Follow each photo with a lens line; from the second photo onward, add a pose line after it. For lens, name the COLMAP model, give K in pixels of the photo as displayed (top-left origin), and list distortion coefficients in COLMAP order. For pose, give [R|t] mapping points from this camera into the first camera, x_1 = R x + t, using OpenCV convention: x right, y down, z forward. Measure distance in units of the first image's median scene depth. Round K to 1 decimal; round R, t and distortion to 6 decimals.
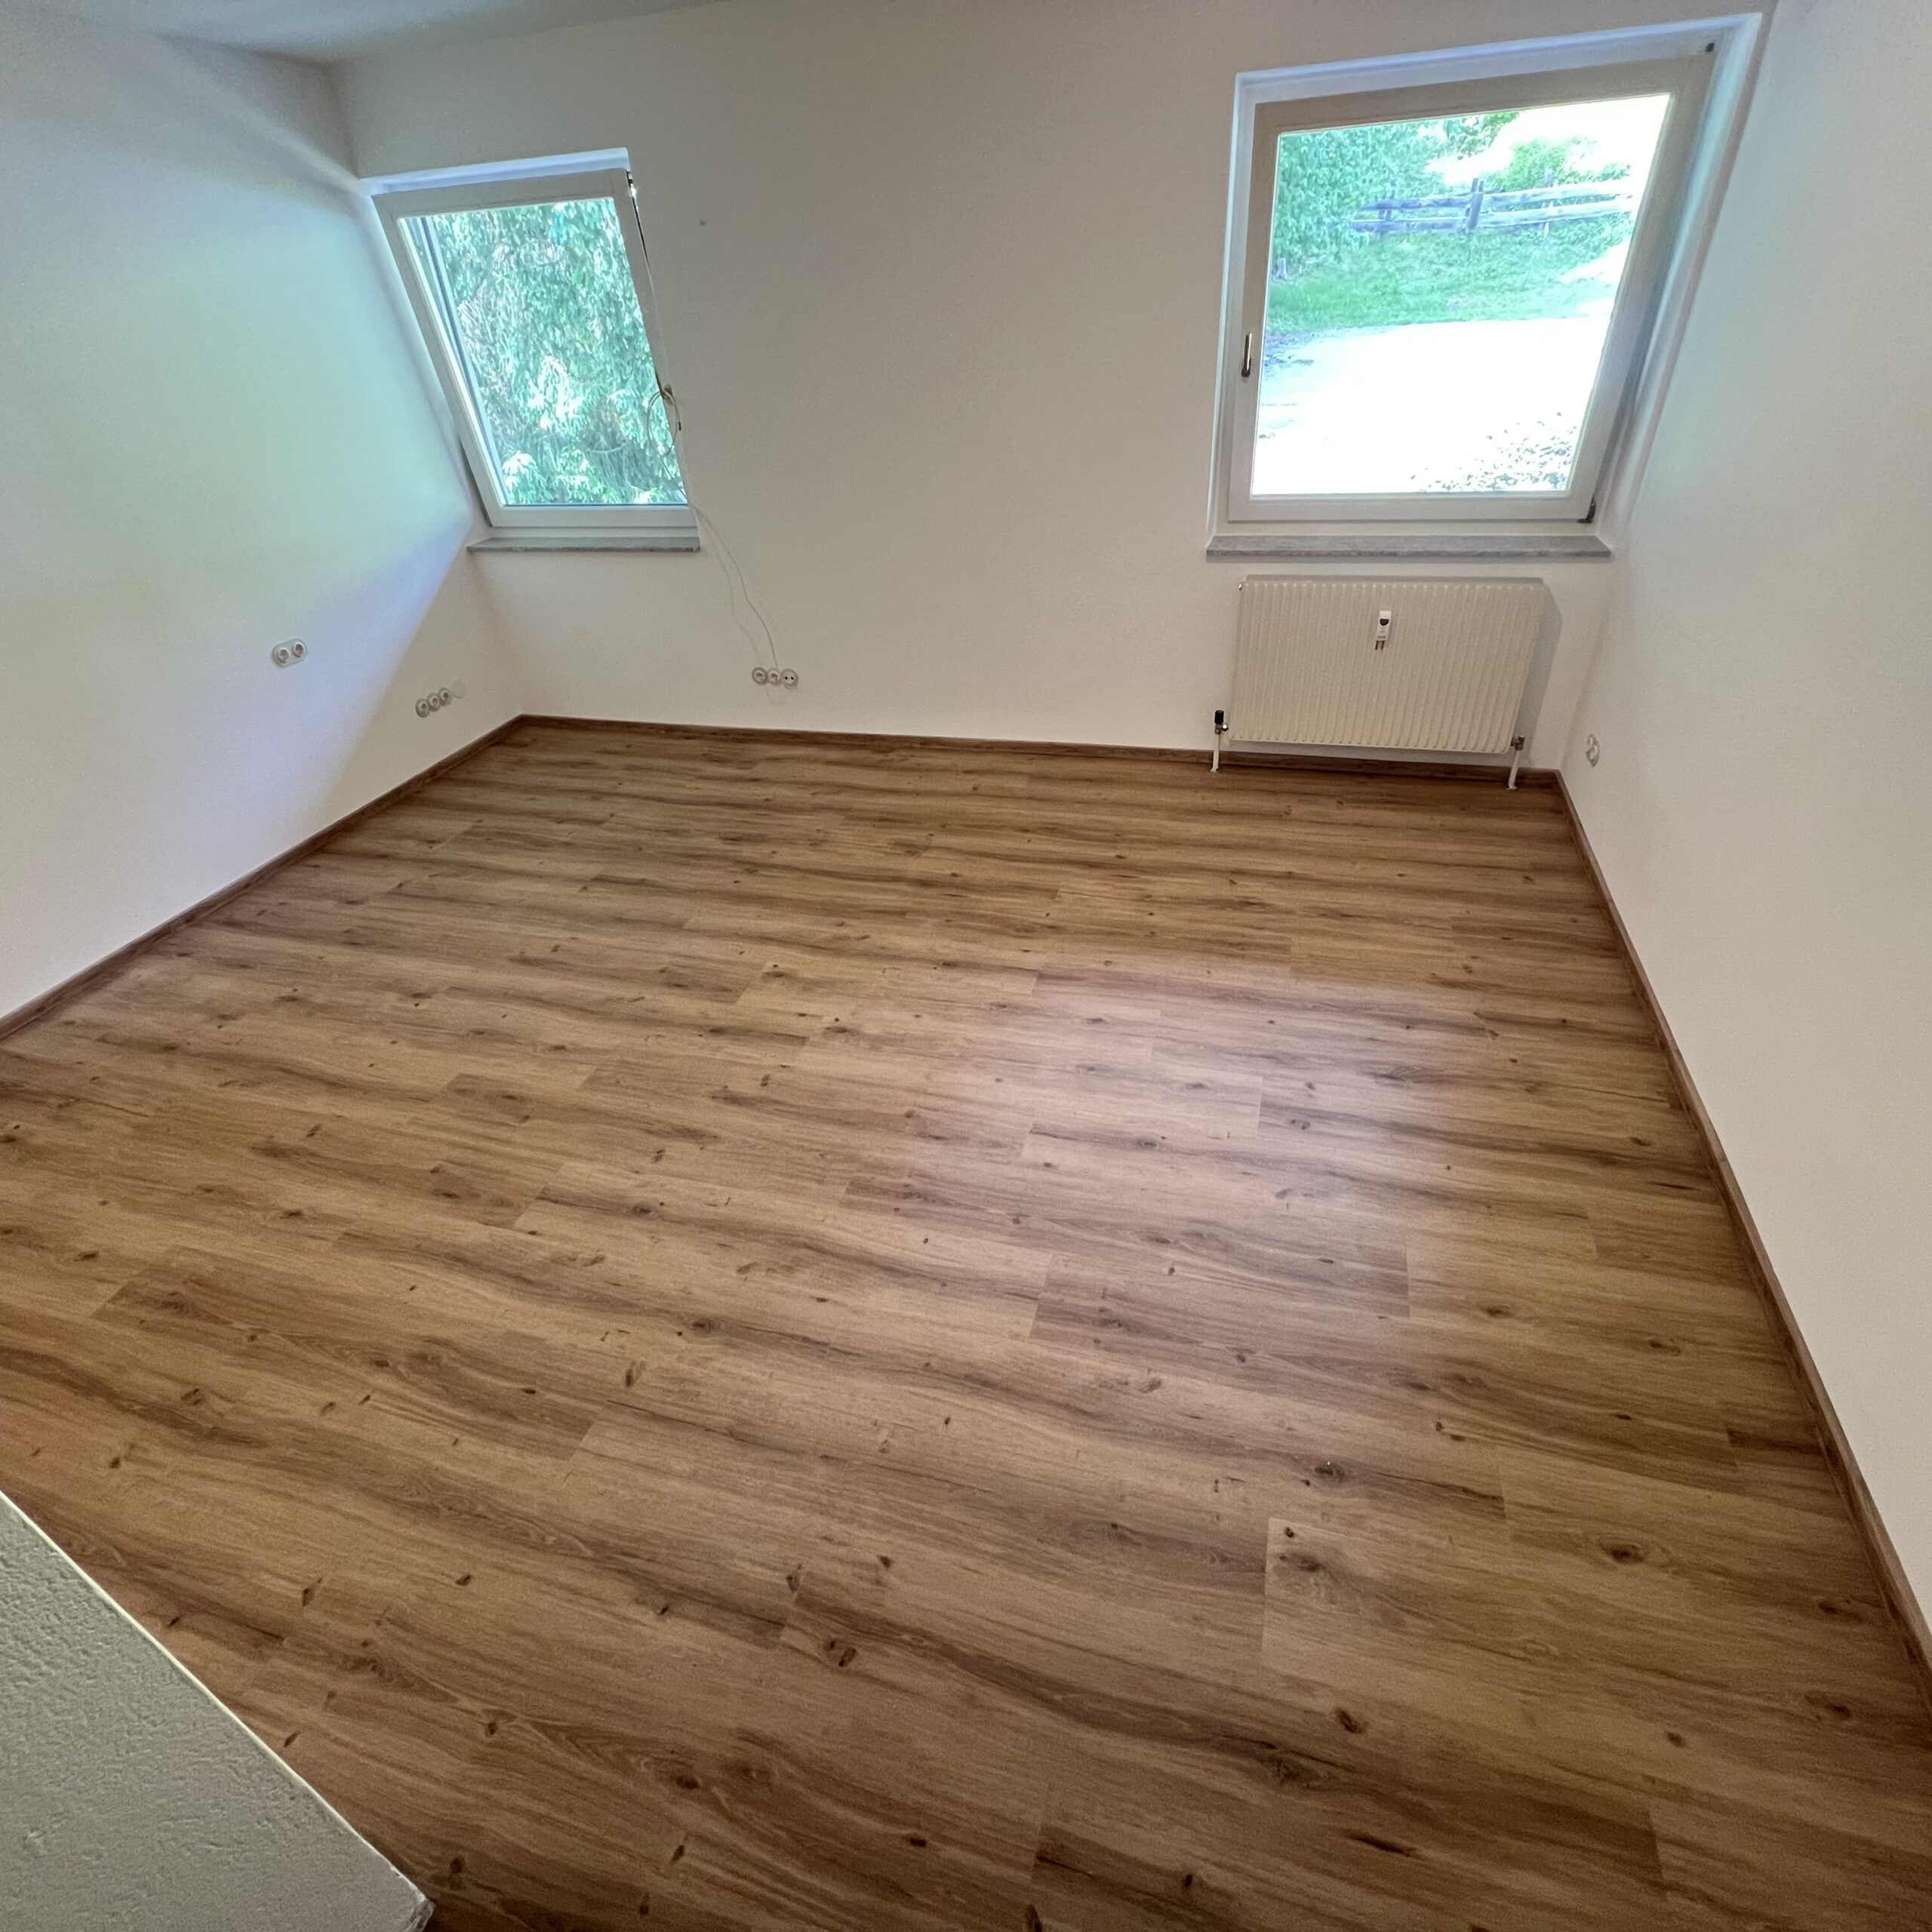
lens RADIAL K [[1063.4, 0, 966.0], [0, 1063.4, 966.0], [0, 0, 1]] dist [-0.005682, -0.000774]
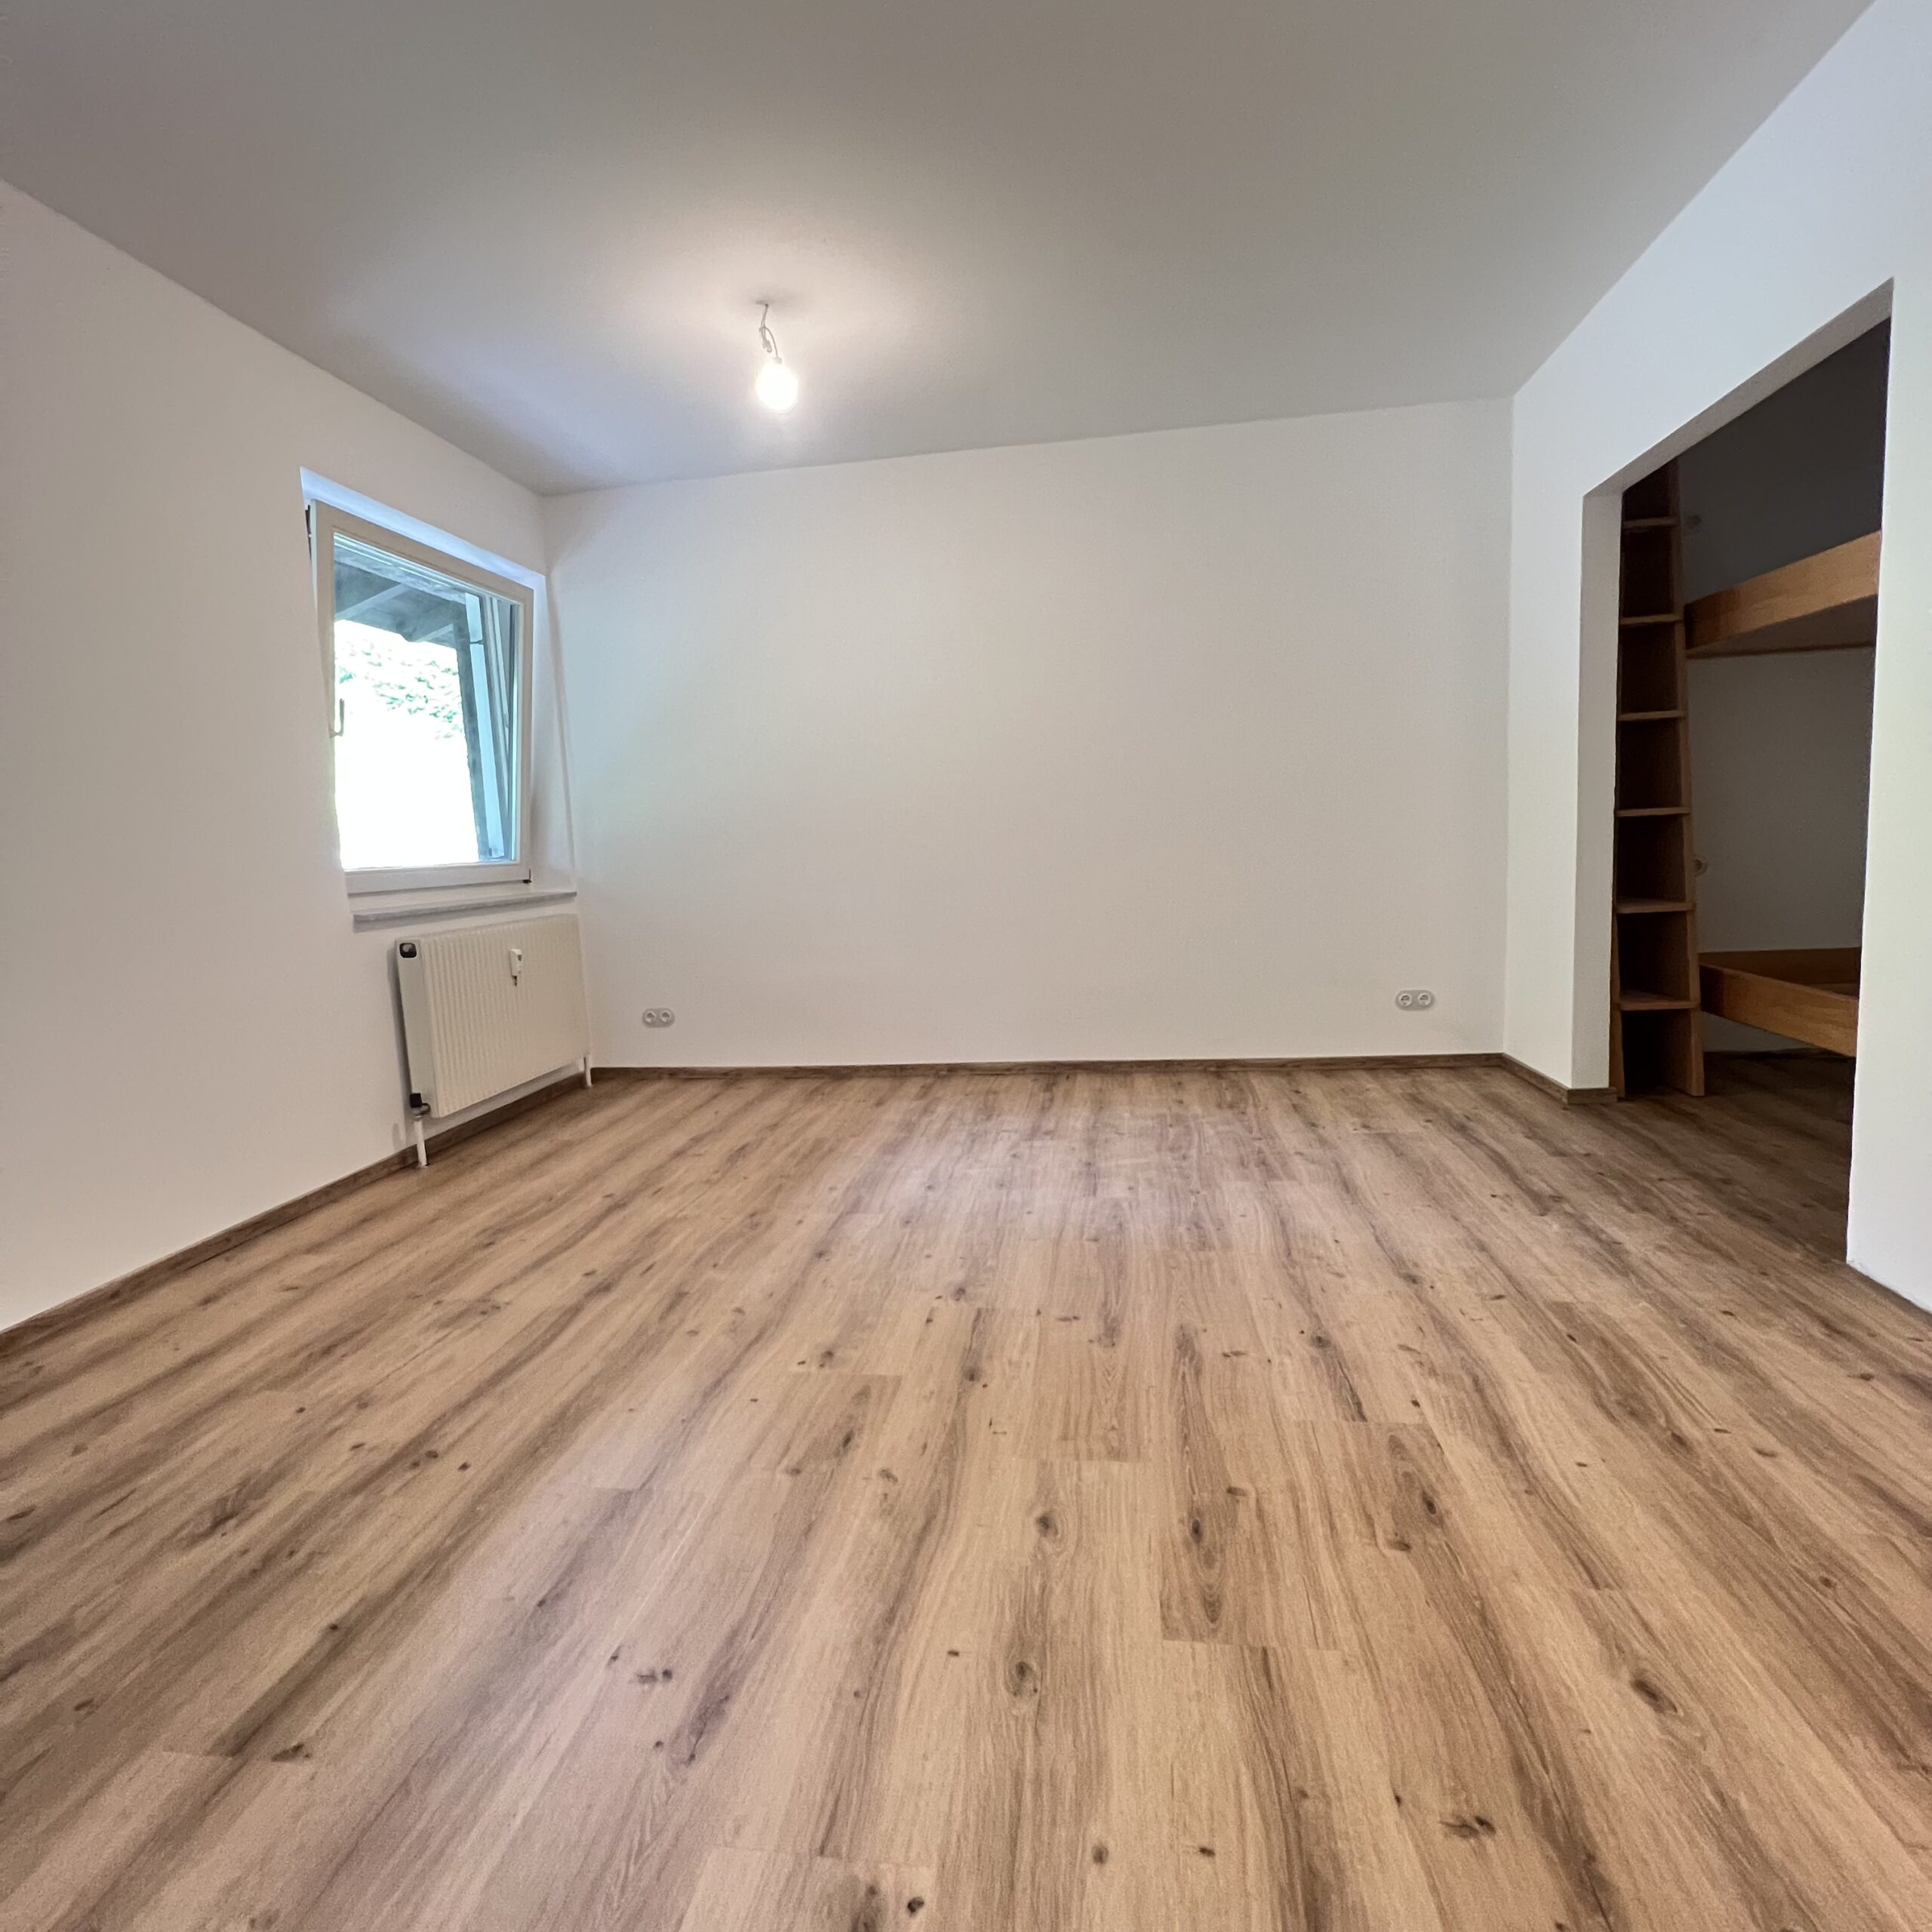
lens RADIAL K [[1010.7, 0, 966.0], [0, 1010.7, 966.0], [0, 0, 1]] dist [-0.005150, 0.000444]
pose [[-0.141154, -0.055881, 0.988409, -0.896837], [0.587666, 0.798741, 0.129082, -0.242446], [-0.796696, 0.599075, -0.079906, 0.947074]]
